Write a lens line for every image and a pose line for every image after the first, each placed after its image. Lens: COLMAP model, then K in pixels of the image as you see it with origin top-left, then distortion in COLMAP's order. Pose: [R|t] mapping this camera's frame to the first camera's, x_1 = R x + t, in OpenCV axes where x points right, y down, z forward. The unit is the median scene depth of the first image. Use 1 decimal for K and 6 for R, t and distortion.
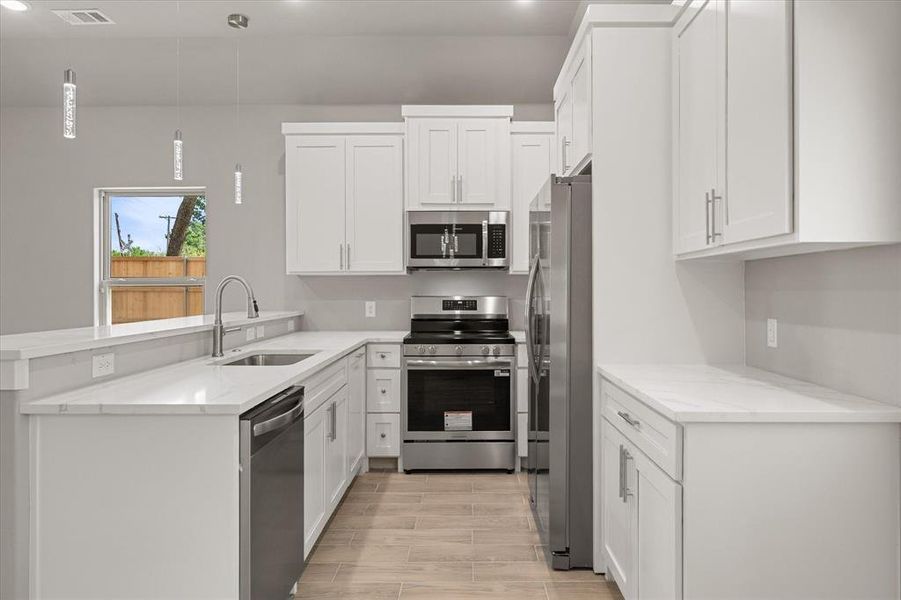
lens RADIAL K [[584.1, 0, 468.9], [0, 584.1, 294.2], [0, 0, 1]] dist [-0.003737, -0.001162]
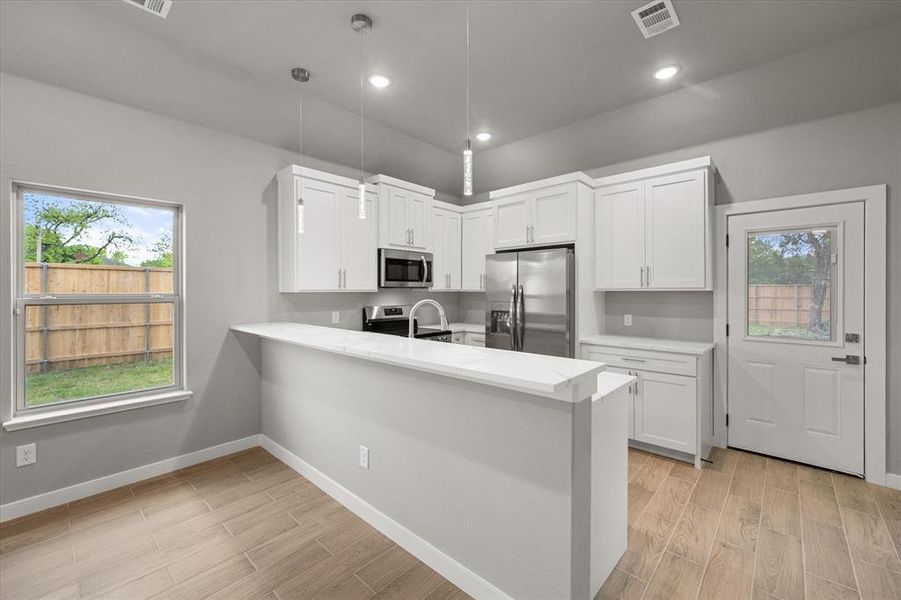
lens RADIAL K [[369.8, 0, 450.6], [0, 369.8, 292.6], [0, 0, 1]] dist [0.000912, -0.000030]
pose [[0.674308, -0.002756, 0.738445, -0.707210], [0.004069, 0.999992, 0.000016, -0.033678], [-0.738439, 0.002994, 0.674313, 0.275481]]
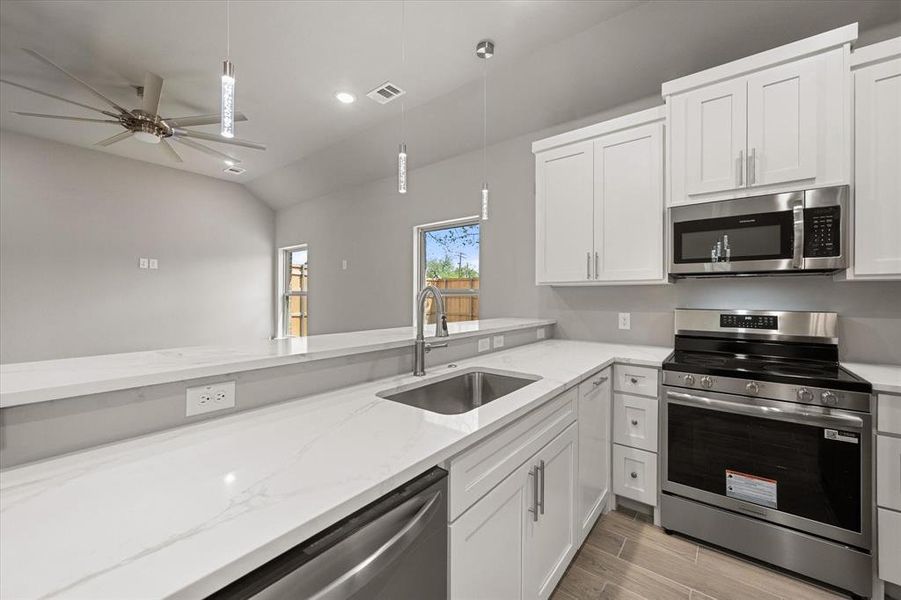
lens RADIAL K [[357.8, 0, 450.9], [0, 357.8, 294.5], [0, 0, 1]] dist [-0.000766, 0.000091]
pose [[0.785690, 0.001700, -0.618618, -0.035961], [-0.010269, 0.999894, -0.010296, -0.009618], [0.618535, 0.014442, 0.785625, 0.429440]]
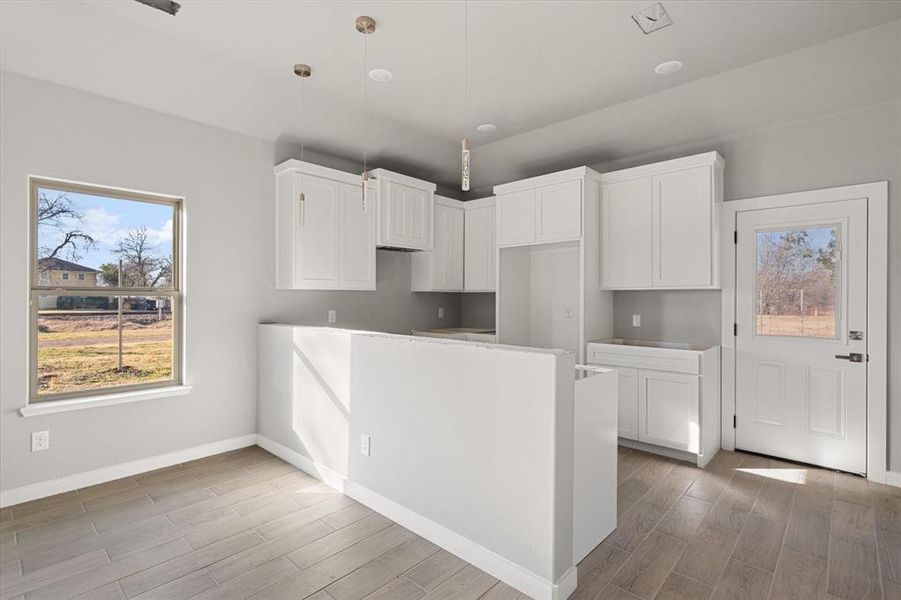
lens RADIAL K [[427.6, 0, 450.5], [0, 427.6, 300.0], [0, 0, 1]] dist [-0.000174, 0.000284]
pose [[0.682190, 0.002452, 0.731171, -0.781366], [-0.000612, 0.999996, -0.002783, -0.009009], [-0.731175, 0.001451, 0.682188, 0.196625]]
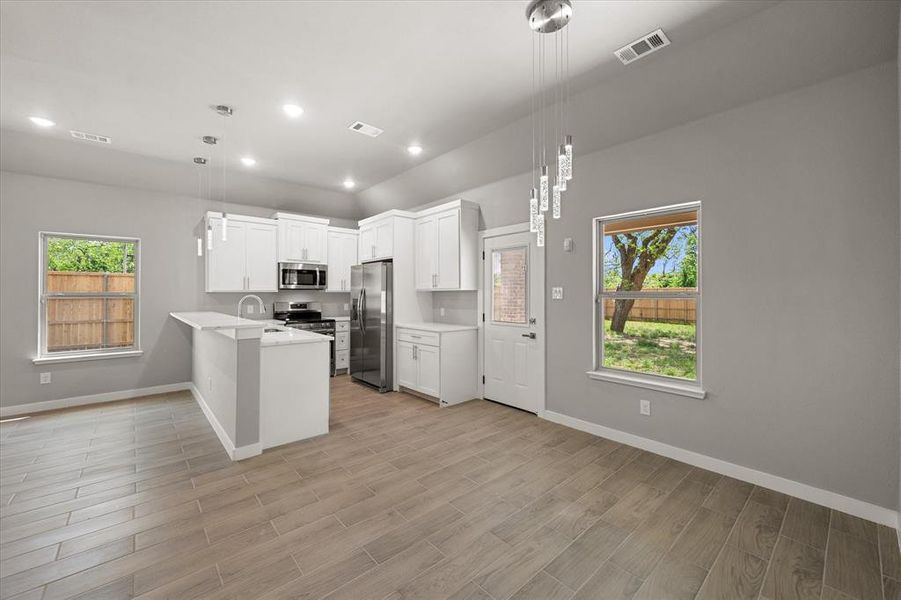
lens RADIAL K [[357.8, 0, 450.9], [0, 357.8, 294.5], [0, 0, 1]] dist [-0.000766, 0.000091]
pose [[0.752701, 0.000867, 0.658361, -0.524498], [0.004173, 0.999973, -0.006088, -0.015542], [-0.658349, 0.007330, 0.752677, -0.410733]]
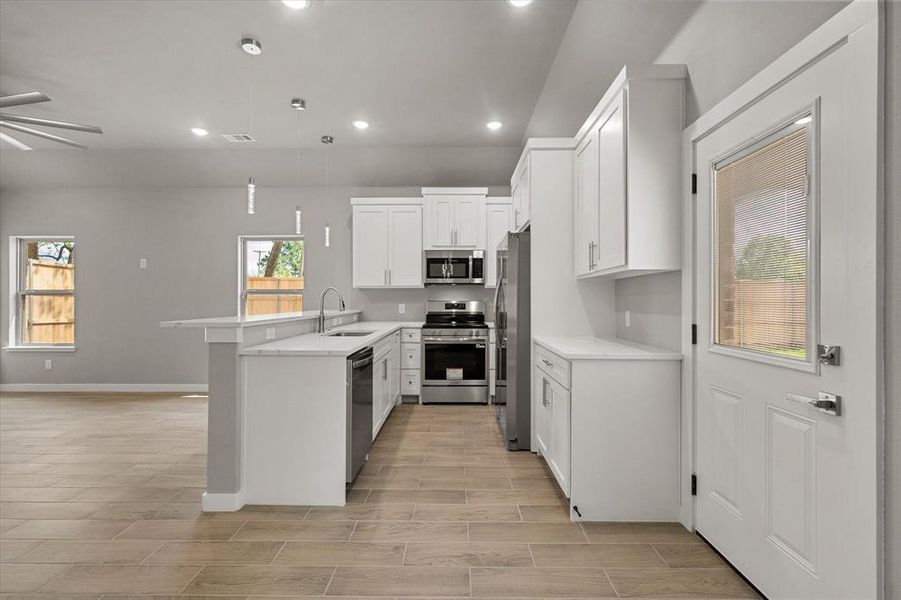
lens RADIAL K [[393.5, 0, 451.9], [0, 393.5, 302.0], [0, 0, 1]] dist [-0.000181, 0.000052]
pose [[0.999853, 0.003271, -0.016811, -0.007377], [-0.003322, 0.999990, -0.003054, 0.011415], [0.016801, 0.003109, 0.999854, -0.144118]]
